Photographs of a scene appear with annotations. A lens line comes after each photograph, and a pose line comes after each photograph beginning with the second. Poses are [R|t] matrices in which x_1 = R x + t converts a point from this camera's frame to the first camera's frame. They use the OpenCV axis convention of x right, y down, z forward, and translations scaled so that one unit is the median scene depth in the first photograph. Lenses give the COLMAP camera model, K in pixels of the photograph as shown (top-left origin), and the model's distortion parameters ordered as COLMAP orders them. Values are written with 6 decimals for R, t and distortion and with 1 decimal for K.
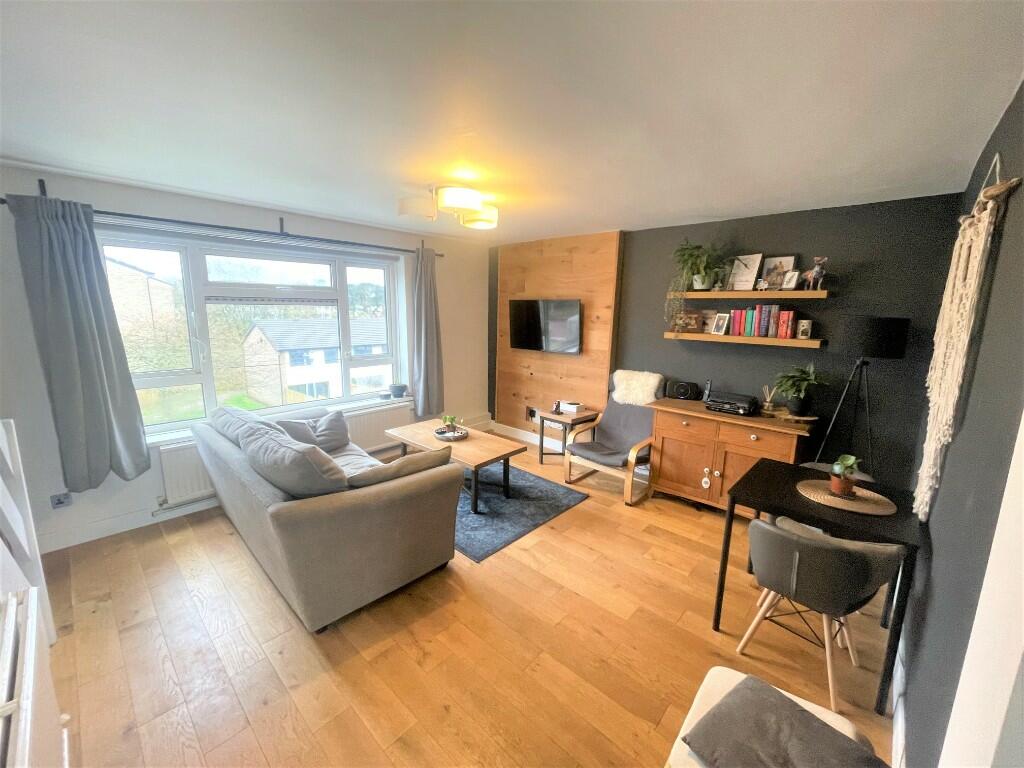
lens RADIAL K [[414.6, 0, 516.7], [0, 414.6, 381.3], [0, 0, 1]] dist [-0.001305, -0.000132]
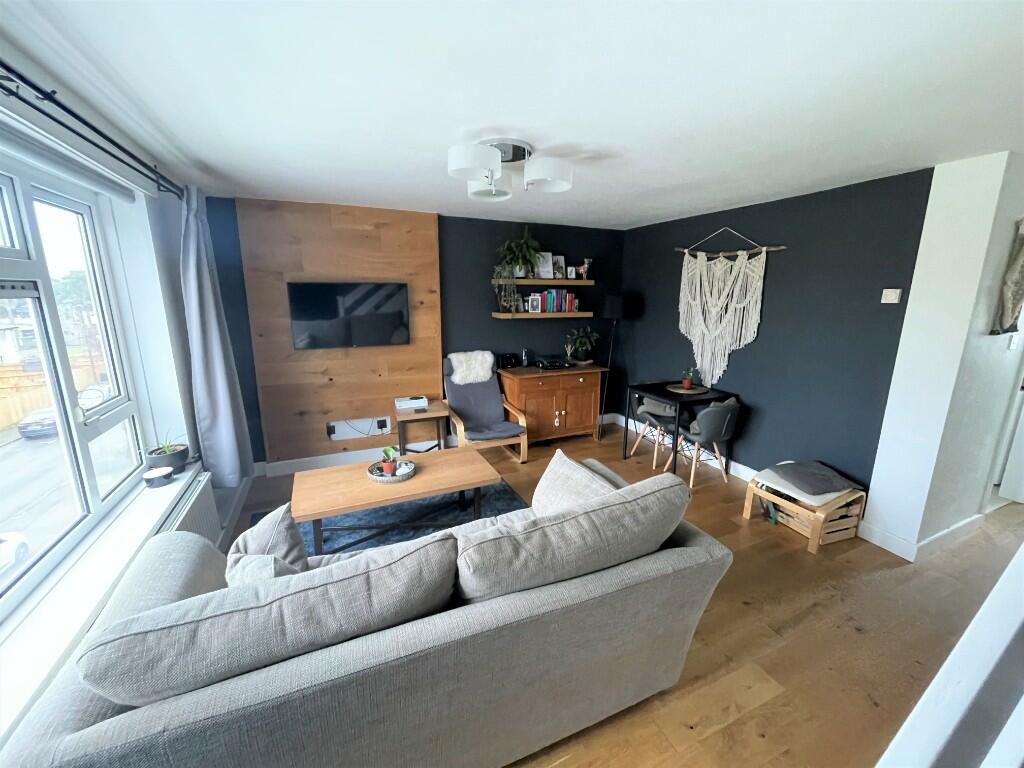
lens RADIAL K [[414.6, 0, 515.9], [0, 414.6, 386.9], [0, 0, 1]] dist [-0.001305, -0.000132]
pose [[0.397491, -0.215518, 0.891938, -0.749139], [0.164507, 0.973016, 0.161797, -0.104626], [-0.902739, 0.082417, 0.422220, 0.516618]]
